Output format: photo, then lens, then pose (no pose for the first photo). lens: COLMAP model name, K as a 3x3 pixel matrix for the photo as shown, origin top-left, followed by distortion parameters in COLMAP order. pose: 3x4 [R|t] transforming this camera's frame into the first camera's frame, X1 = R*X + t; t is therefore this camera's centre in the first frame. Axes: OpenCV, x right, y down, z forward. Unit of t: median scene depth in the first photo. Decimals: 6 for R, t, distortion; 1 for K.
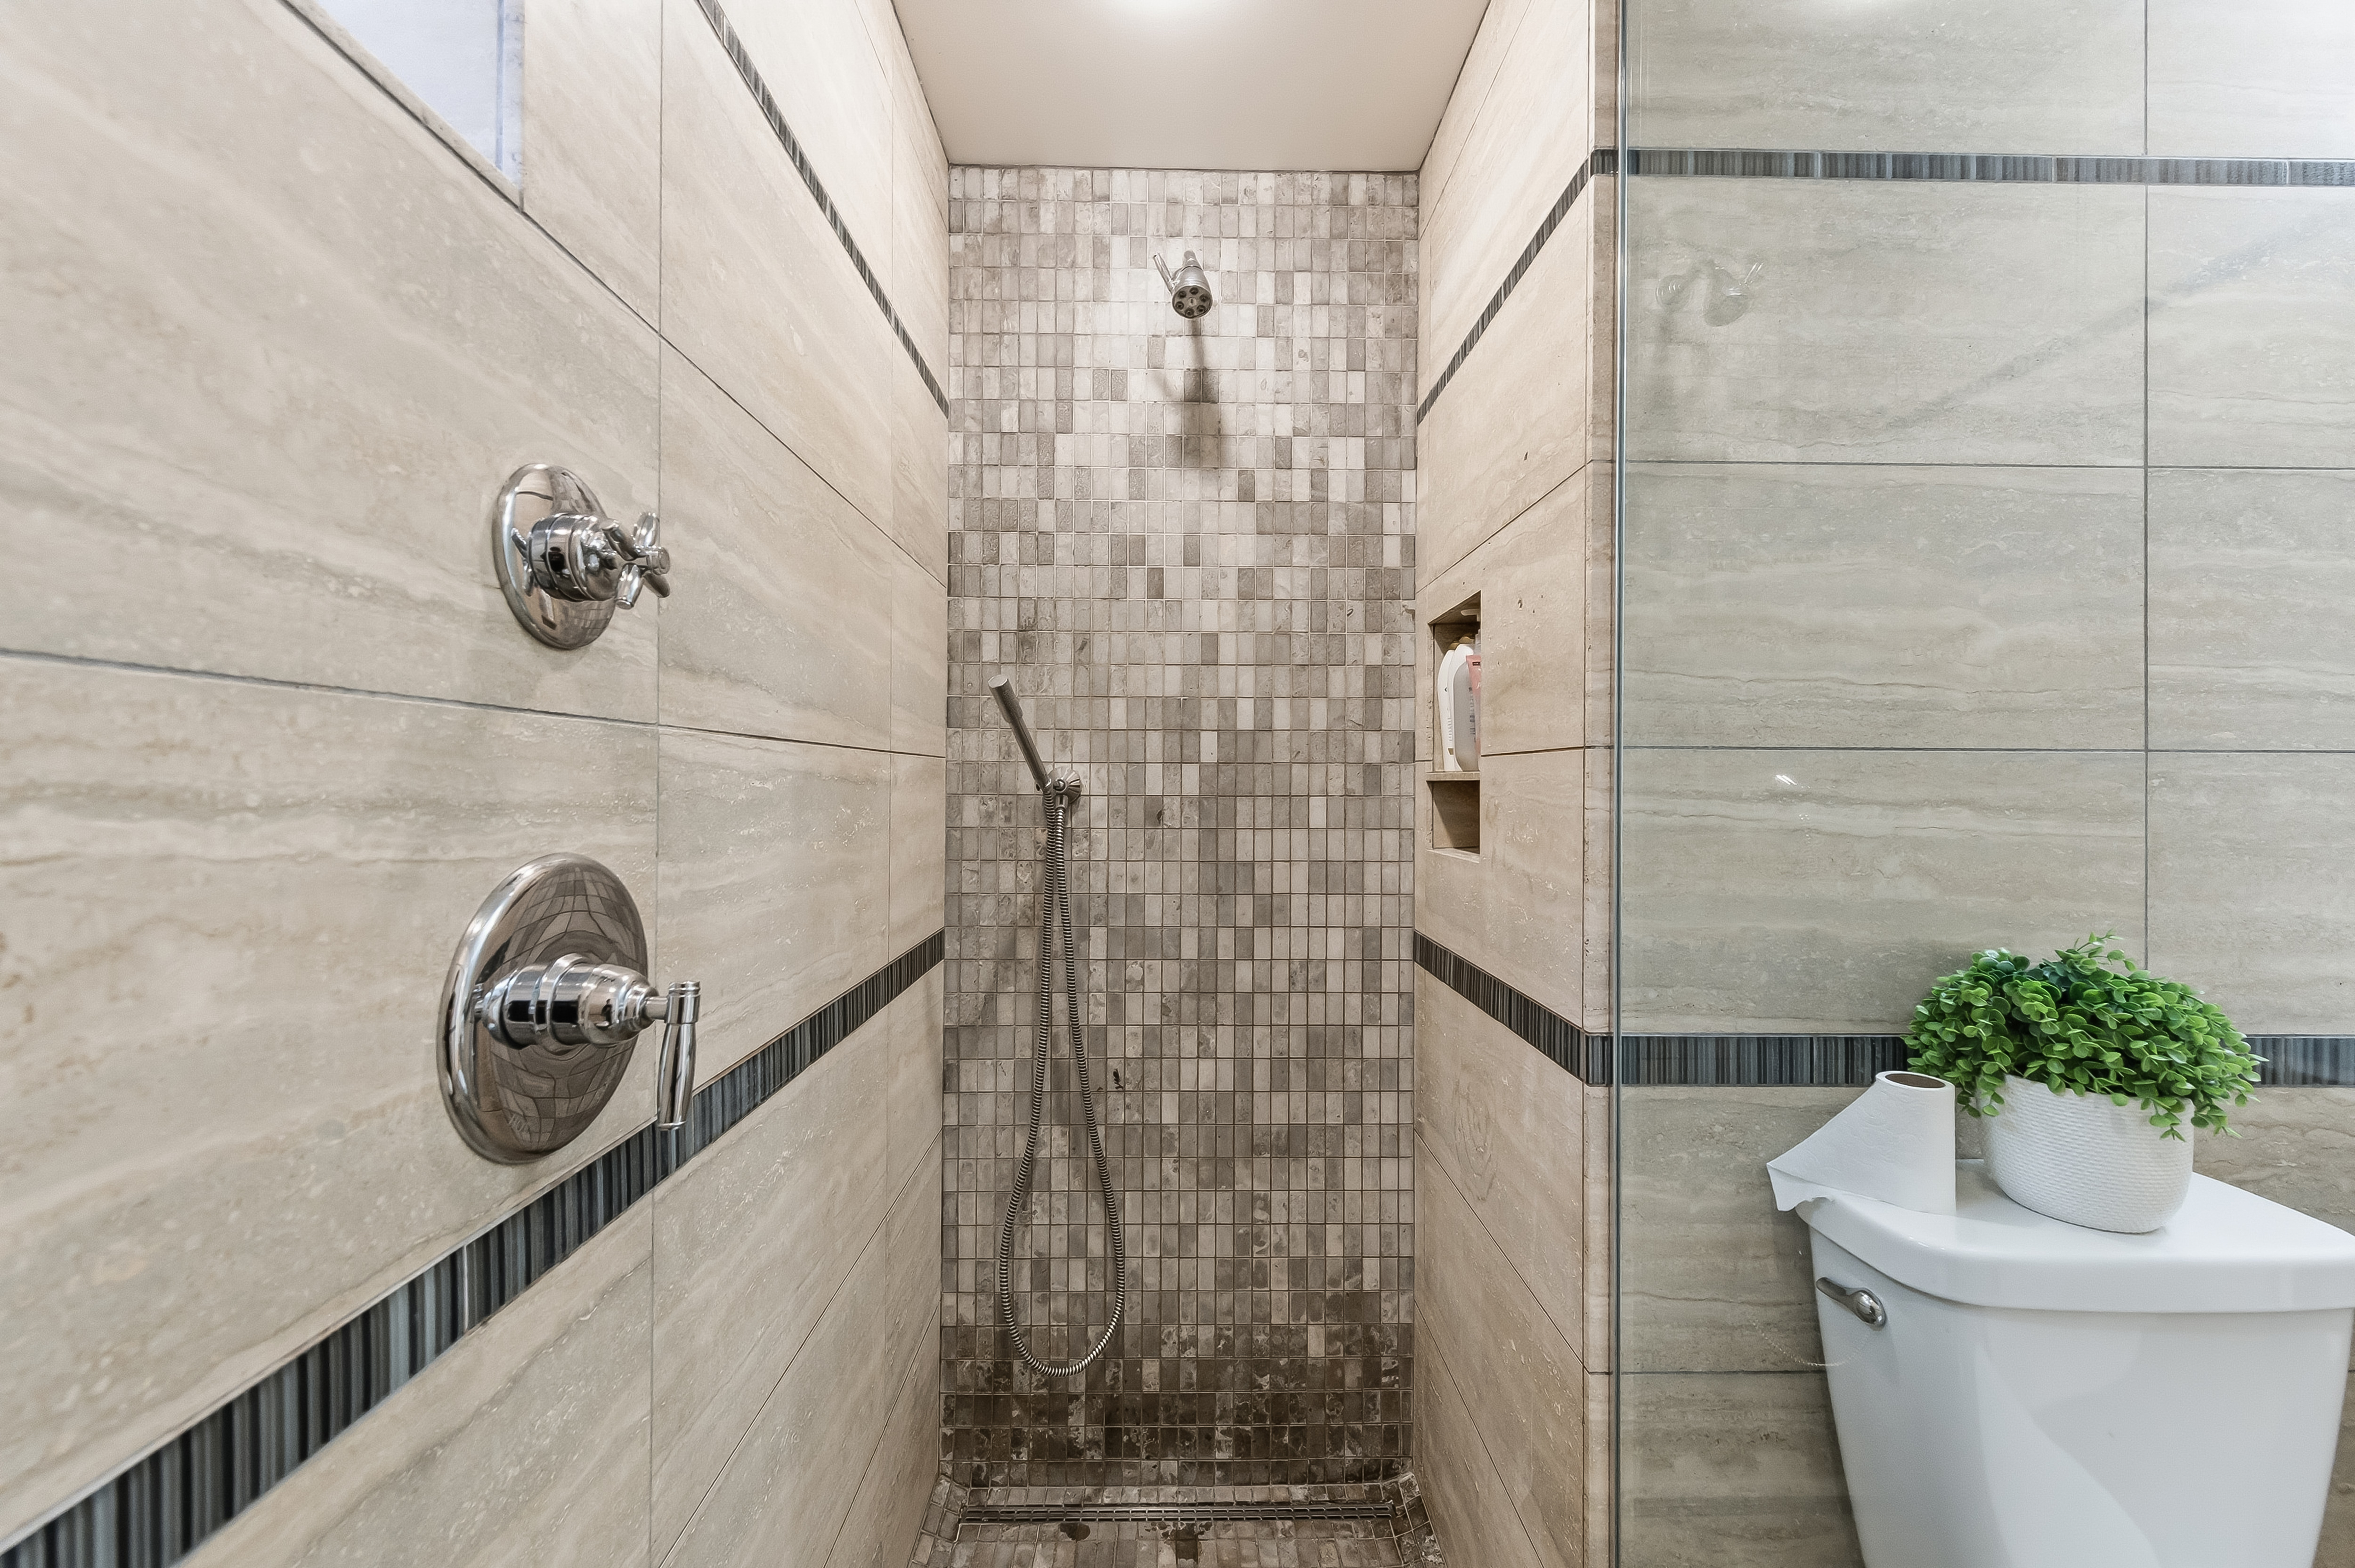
lens RADIAL K [[916.3, 0, 1179.2], [0, 916.3, 780.9], [0, 0, 1]] dist [0.004322, -0.001636]
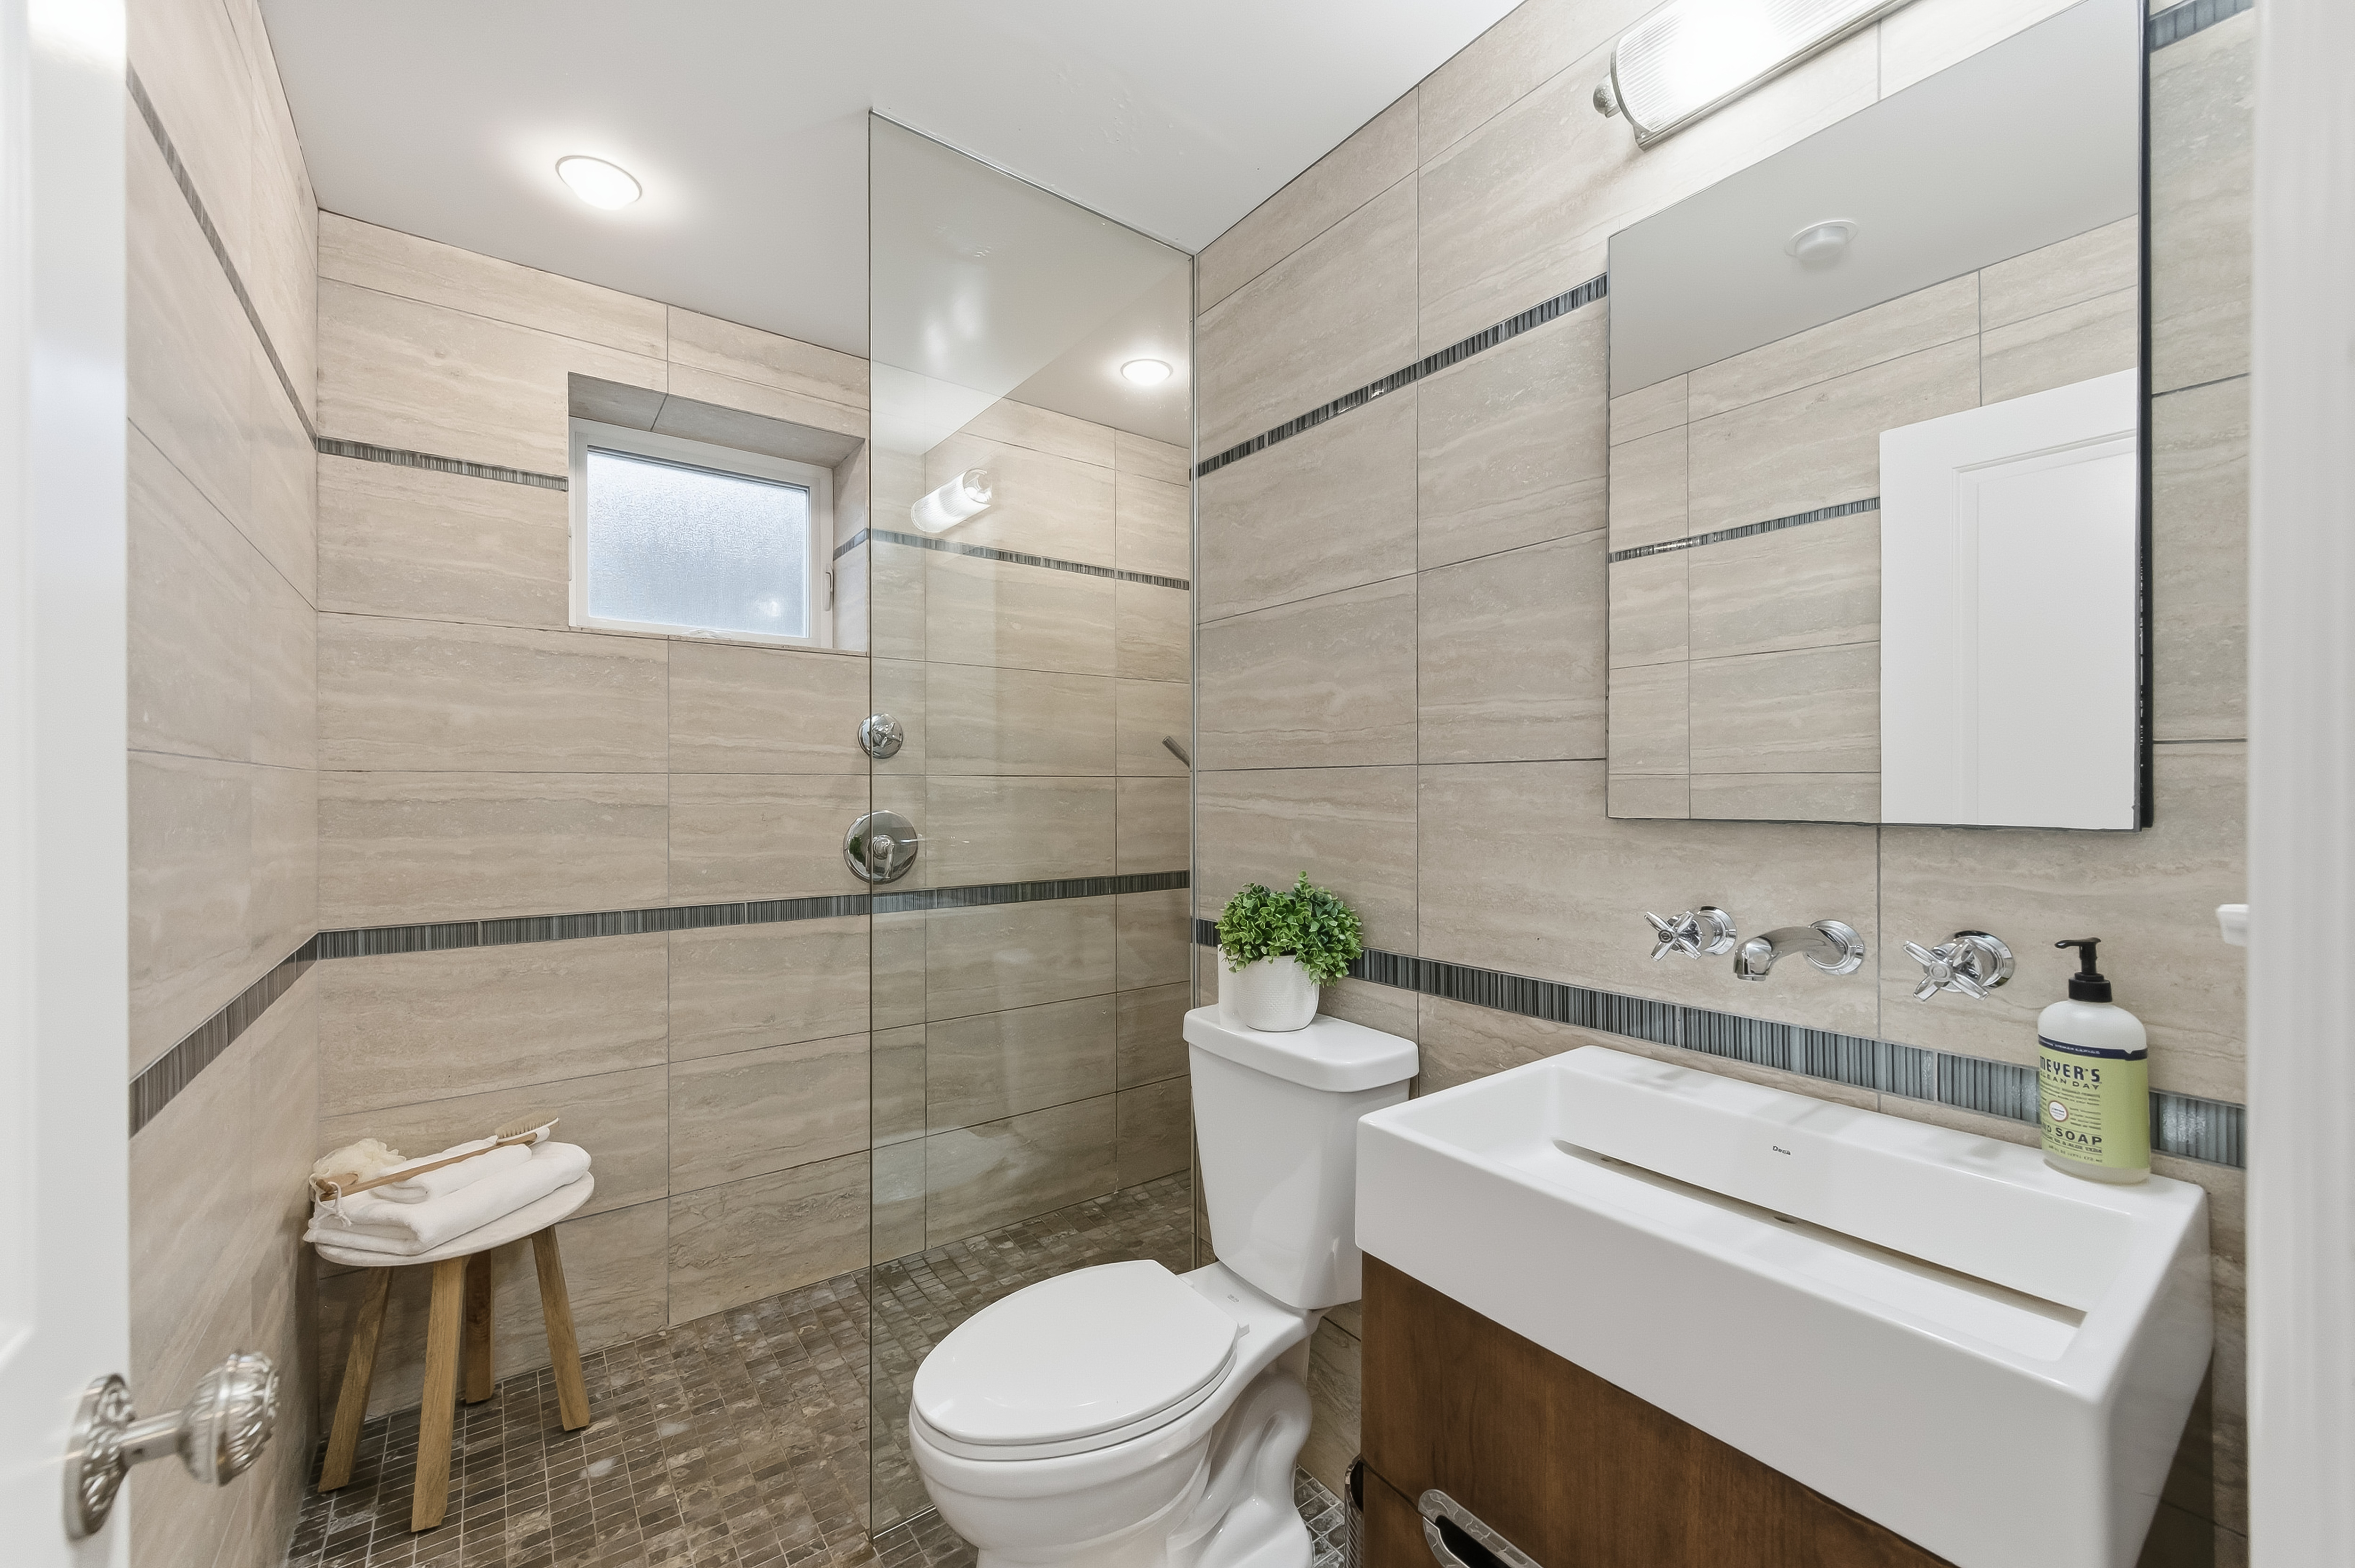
lens RADIAL K [[916.3, 0, 1184.2], [0, 916.3, 793.1], [0, 0, 1]] dist [0.004322, -0.001636]
pose [[0.587935, -0.004005, -0.808898, 2.027229], [0.006912, 0.999976, 0.000073, 0.010179], [0.808878, -0.005634, 0.587949, -0.171323]]
